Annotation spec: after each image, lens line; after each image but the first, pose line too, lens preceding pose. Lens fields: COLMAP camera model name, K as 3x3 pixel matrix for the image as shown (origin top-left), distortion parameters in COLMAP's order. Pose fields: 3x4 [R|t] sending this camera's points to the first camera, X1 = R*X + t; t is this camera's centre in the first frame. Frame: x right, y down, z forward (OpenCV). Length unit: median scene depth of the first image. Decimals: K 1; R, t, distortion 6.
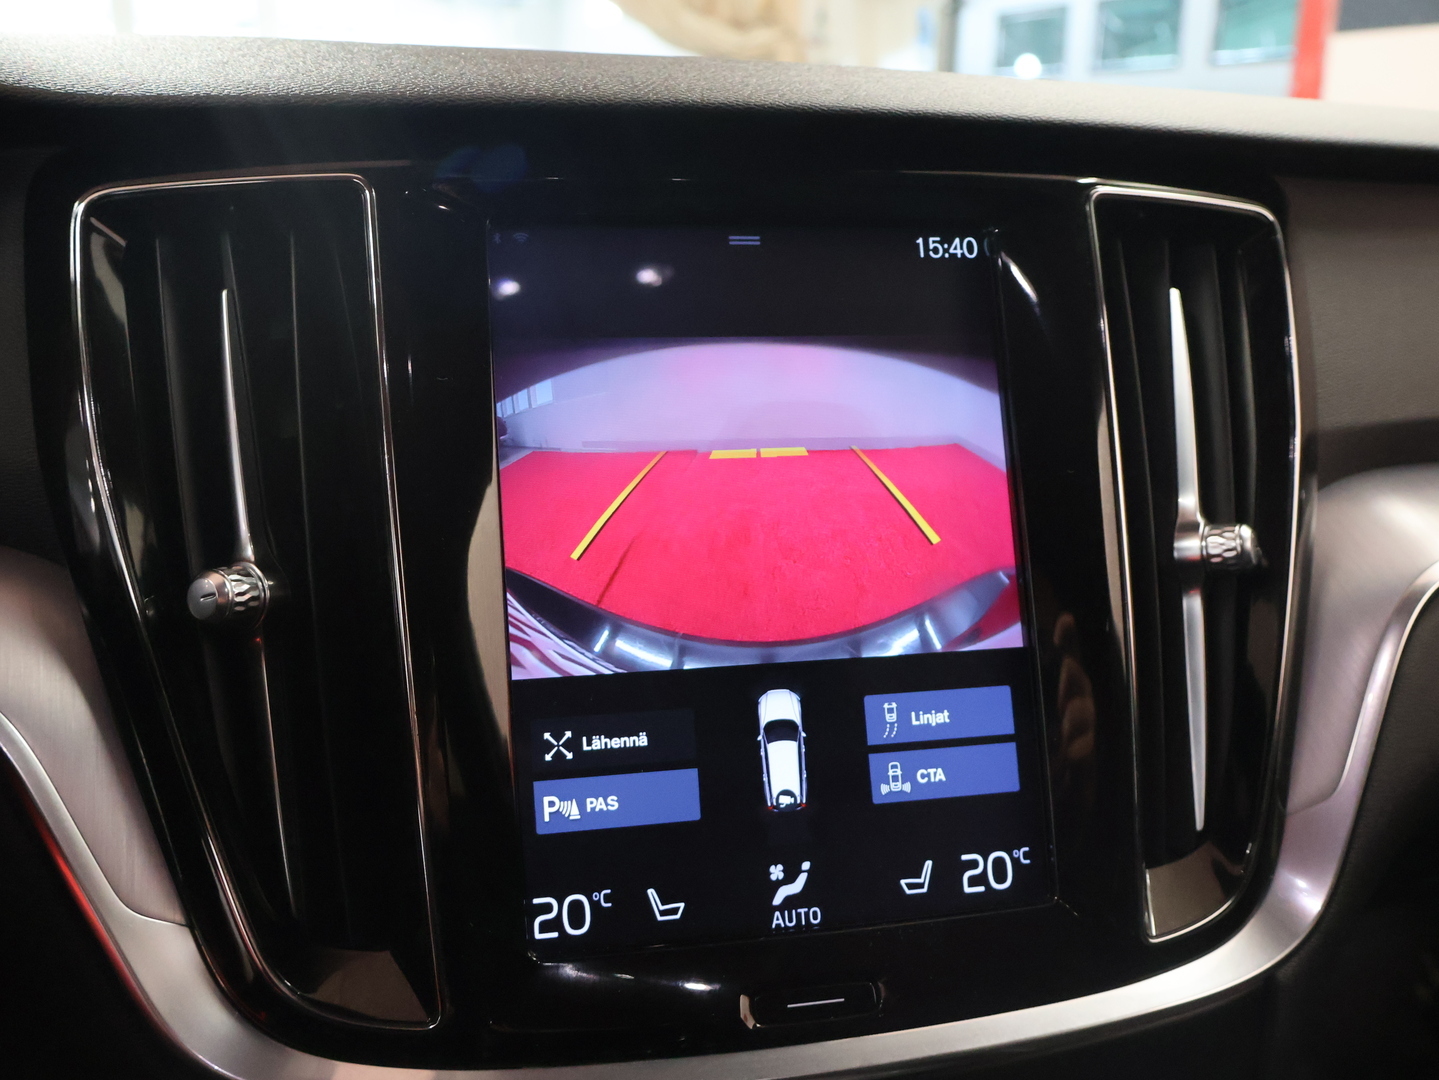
lens RADIAL K [[1652.3, 0, 729.1], [0, 1652.3, 542.0], [0, 0, 1]] dist [0.045233, 0.000000]
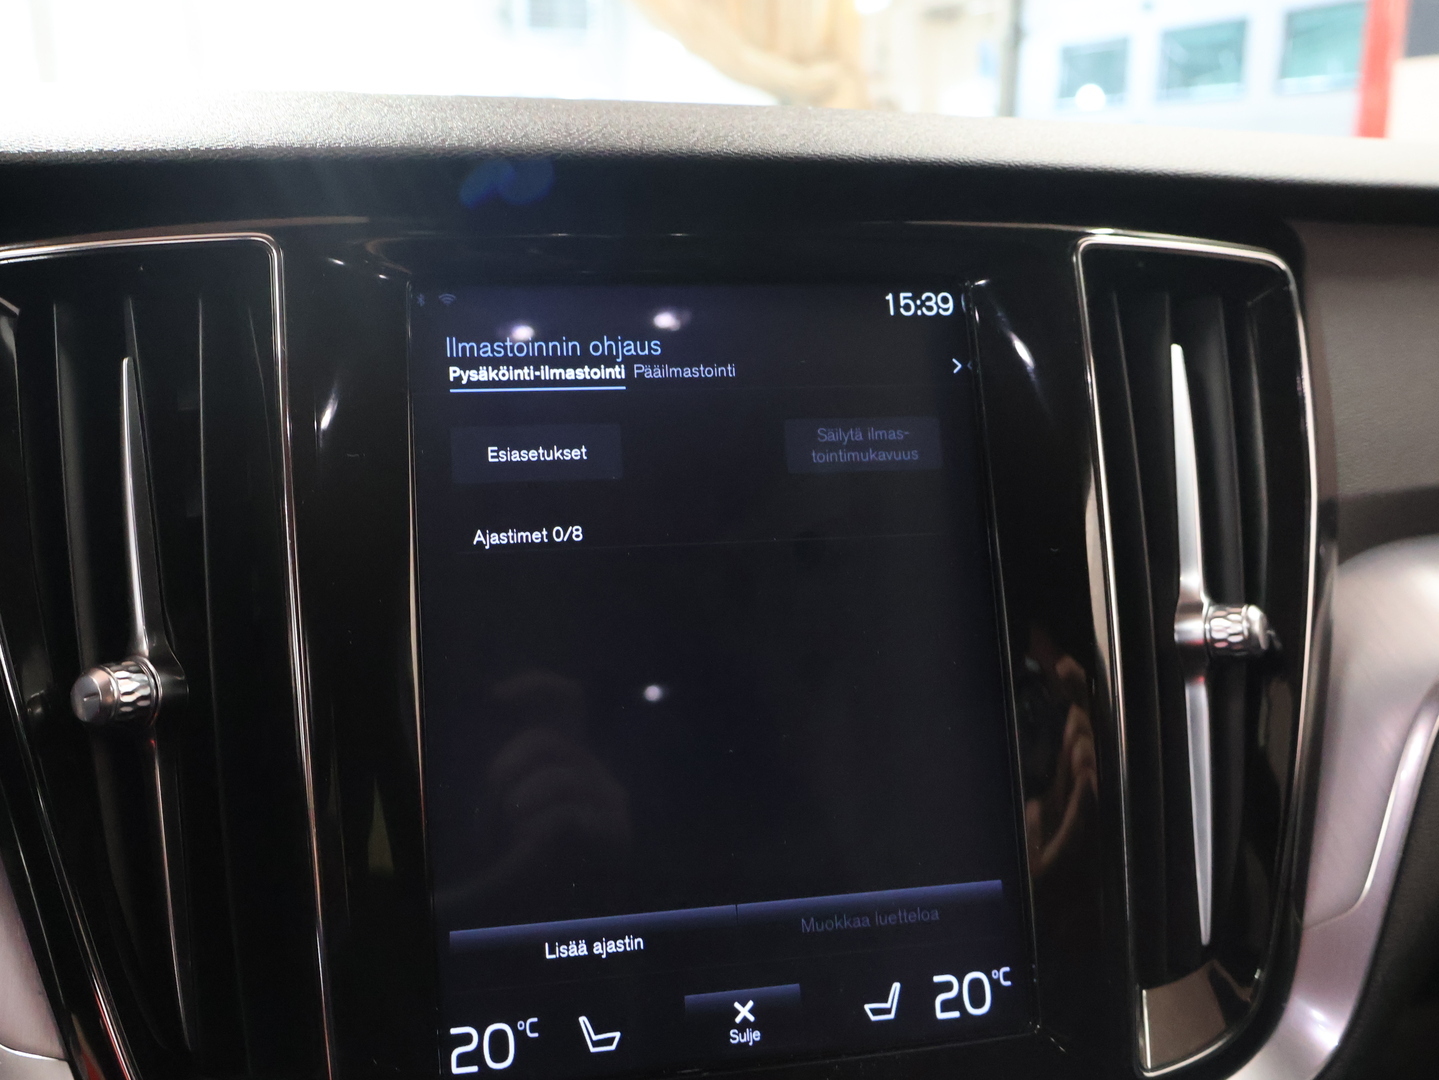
lens RADIAL K [[1652.3, 0, 726.4], [0, 1652.3, 541.6], [0, 0, 1]] dist [0.045233, 0.000000]
pose [[0.999155, -0.002686, -0.041002, 0.061983], [0.001867, 0.999798, -0.020007, -0.028328], [0.041048, 0.019913, 0.998959, 0.083773]]
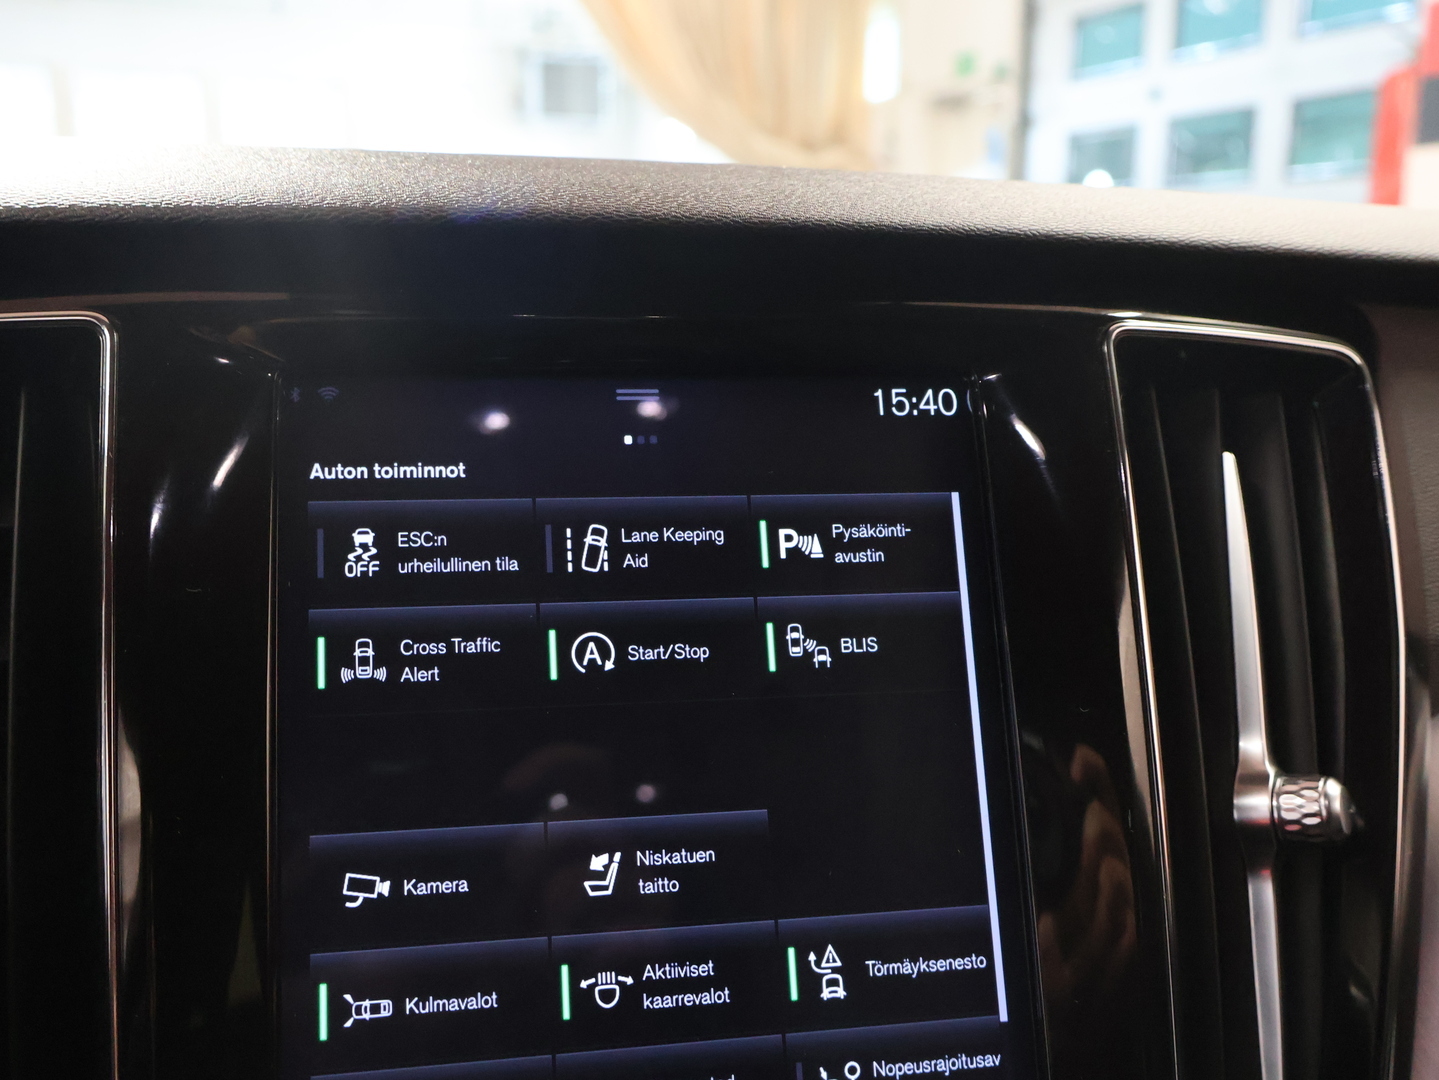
lens RADIAL K [[1652.3, 0, 710.7], [0, 1652.3, 530.7], [0, 0, 1]] dist [0.045233, 0.000000]
pose [[0.998462, 0.002445, -0.055389, 0.080707], [-0.006576, 0.997197, -0.074532, -0.063594], [0.055051, 0.074781, 0.995679, 0.255542]]
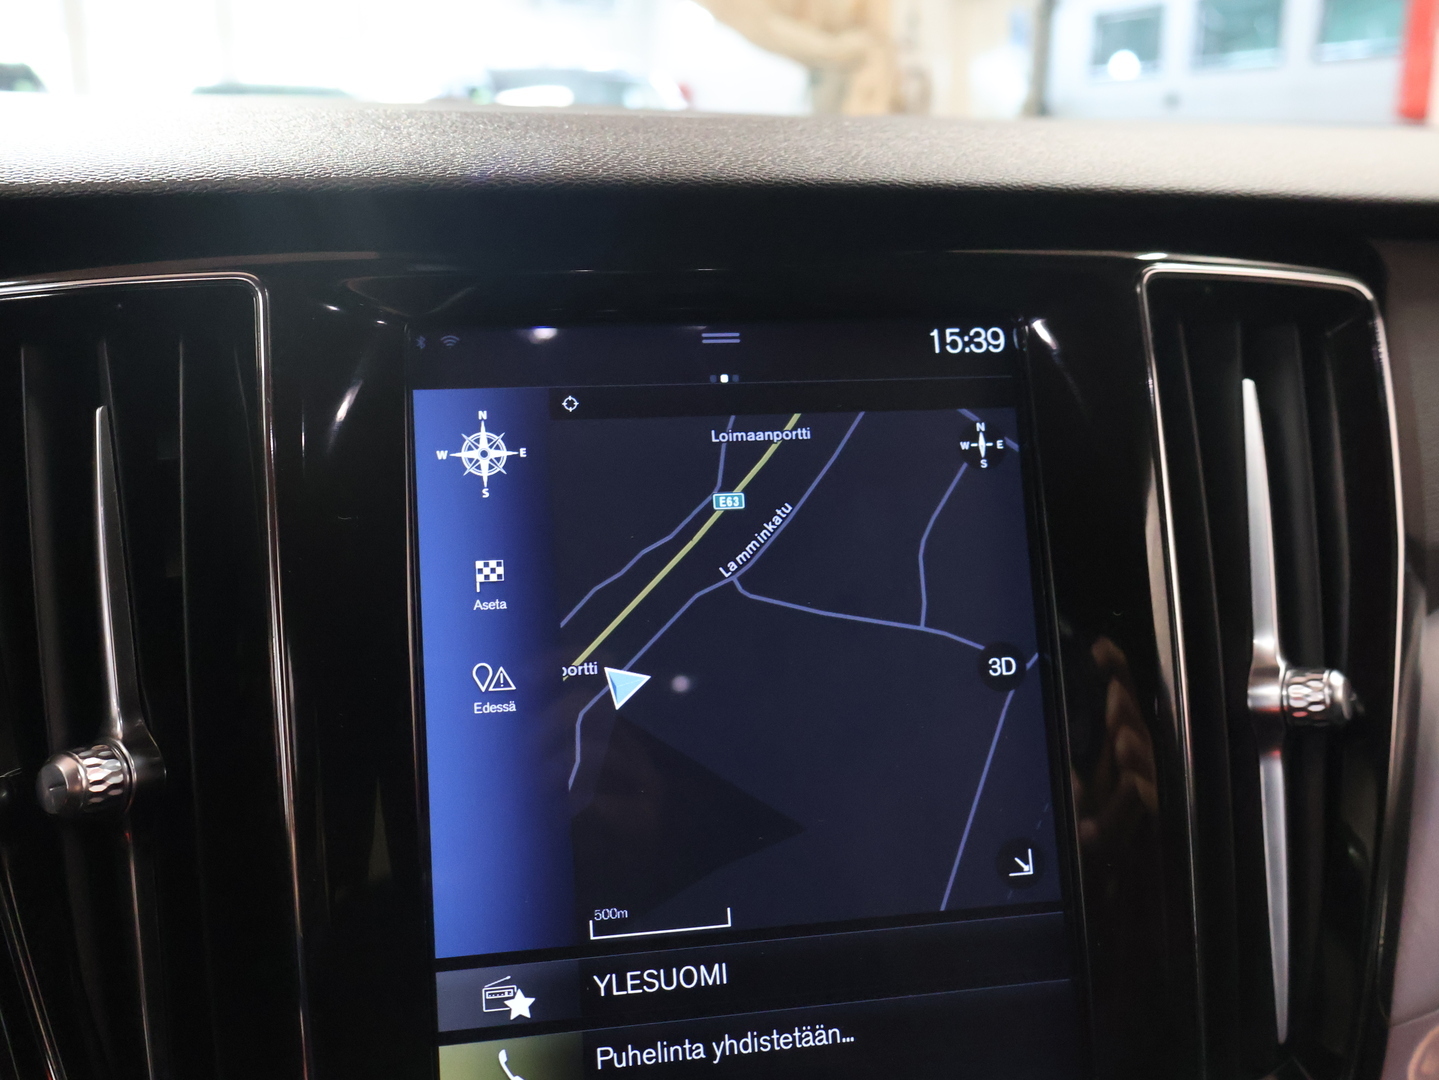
lens RADIAL K [[1652.3, 0, 722.2], [0, 1652.3, 532.0], [0, 0, 1]] dist [0.045233, 0.000000]
pose [[0.998115, -0.002222, -0.061329, 0.058962], [0.001742, 0.999967, -0.007883, -0.074683], [0.061344, 0.007761, 0.998086, 0.159799]]
